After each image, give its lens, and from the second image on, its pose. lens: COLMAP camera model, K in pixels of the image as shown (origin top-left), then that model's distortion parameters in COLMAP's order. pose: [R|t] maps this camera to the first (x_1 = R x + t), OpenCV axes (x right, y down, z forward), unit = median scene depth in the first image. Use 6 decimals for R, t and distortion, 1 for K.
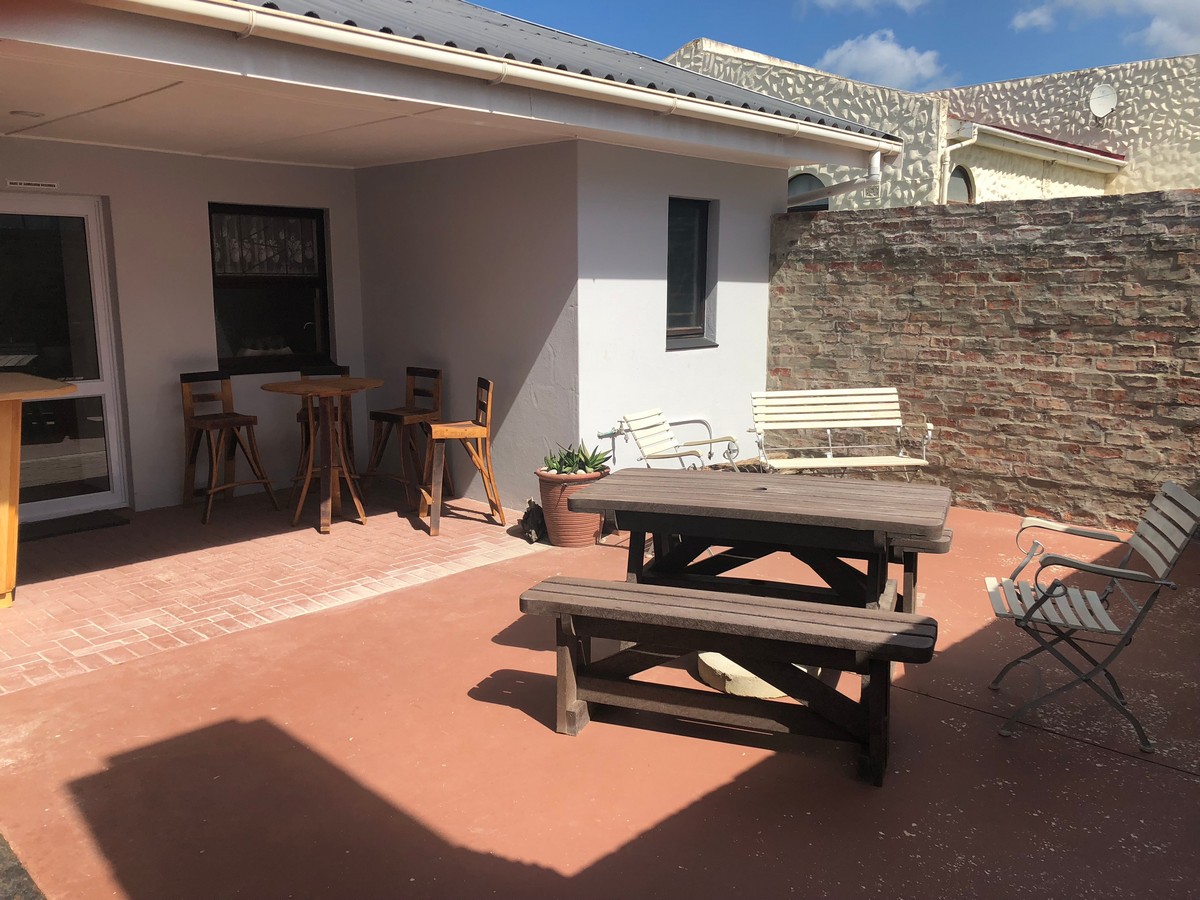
lens RADIAL K [[973.9, 0, 600.0], [0, 973.9, 450.0], [0, 0, 1]] dist [0.002229, 0.000480]
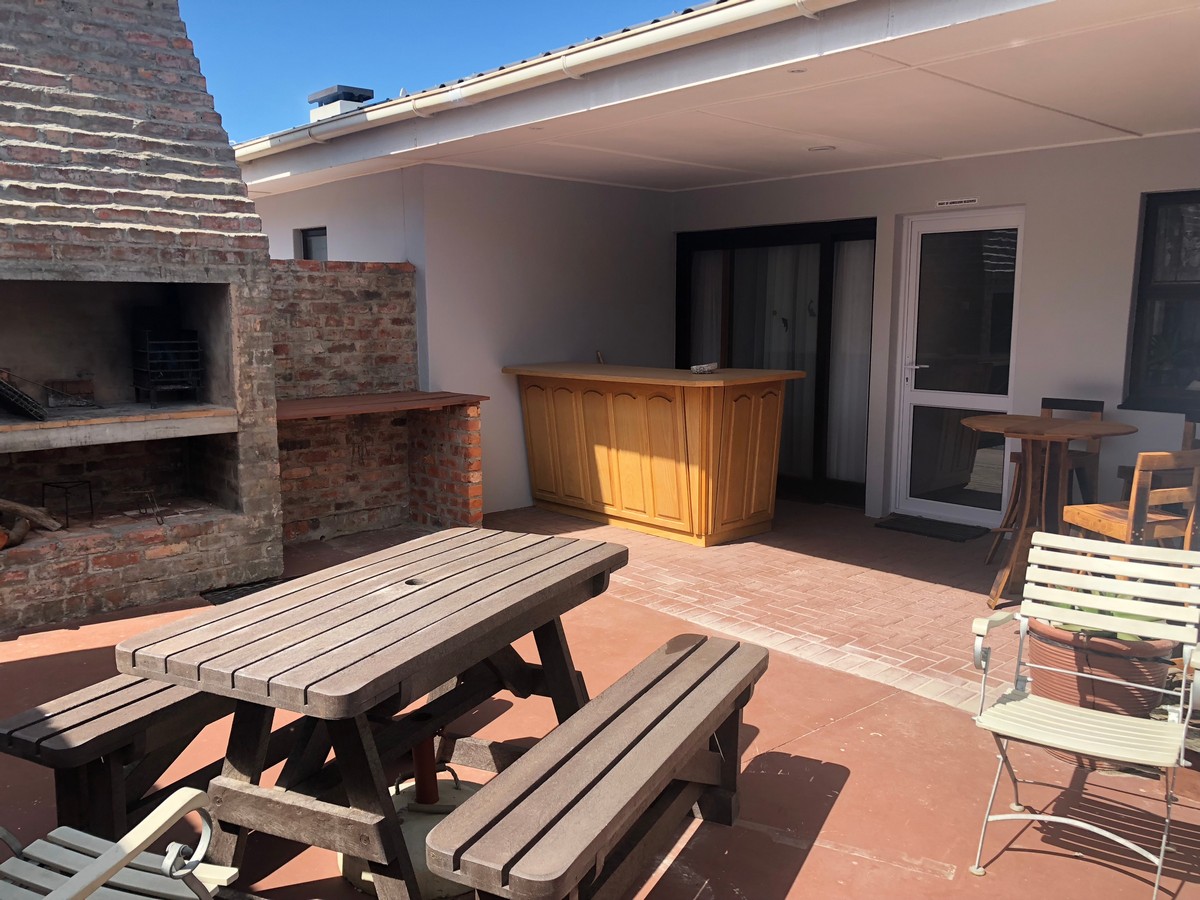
lens RADIAL K [[973.9, 0, 600.0], [0, 973.9, 450.0], [0, 0, 1]] dist [0.002229, 0.000480]
pose [[-0.072671, 0.151346, -0.985806, 0.568689], [-0.165402, 0.972903, 0.161558, -0.129631], [0.983545, 0.174795, -0.045669, 0.780174]]
